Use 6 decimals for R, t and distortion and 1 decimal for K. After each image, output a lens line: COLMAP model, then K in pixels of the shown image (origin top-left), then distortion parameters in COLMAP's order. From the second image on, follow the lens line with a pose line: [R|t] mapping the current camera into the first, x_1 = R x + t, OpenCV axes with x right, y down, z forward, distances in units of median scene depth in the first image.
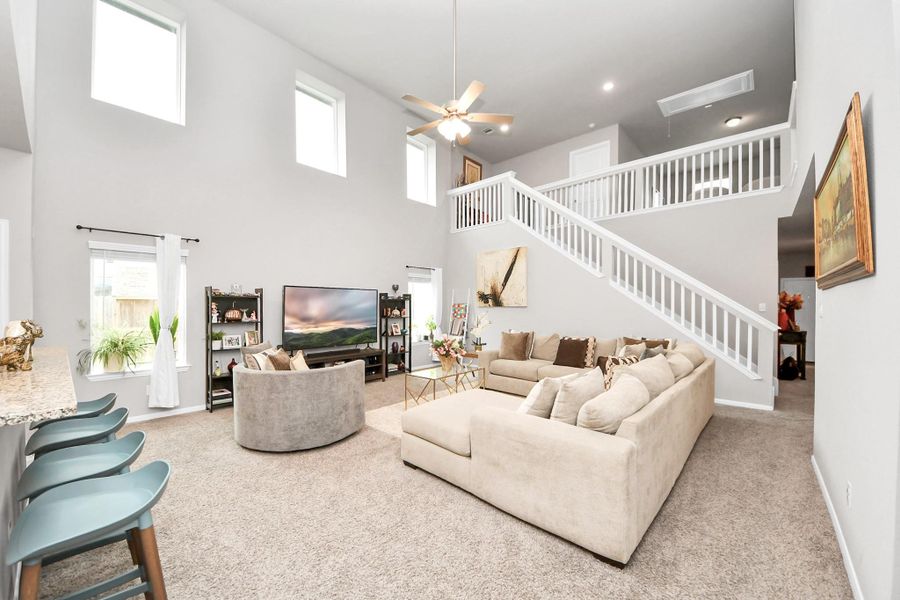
lens RADIAL K [[339.3, 0, 454.8], [0, 339.3, 314.0], [0, 0, 1]] dist [0.008552, -0.001181]
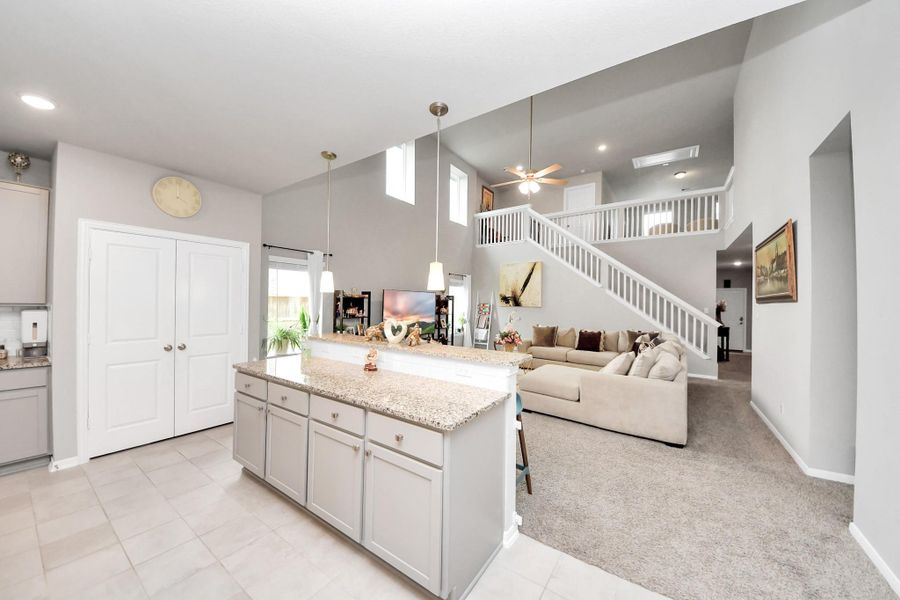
lens RADIAL K [[320.7, 0, 445.6], [0, 320.7, 303.5], [0, 0, 1]] dist [0.014569, -0.006201]
pose [[0.992491, 0.015867, 0.121282, -0.323960], [-0.013849, 0.999752, -0.017465, -0.009111], [-0.121529, 0.015654, 0.992464, -0.202254]]
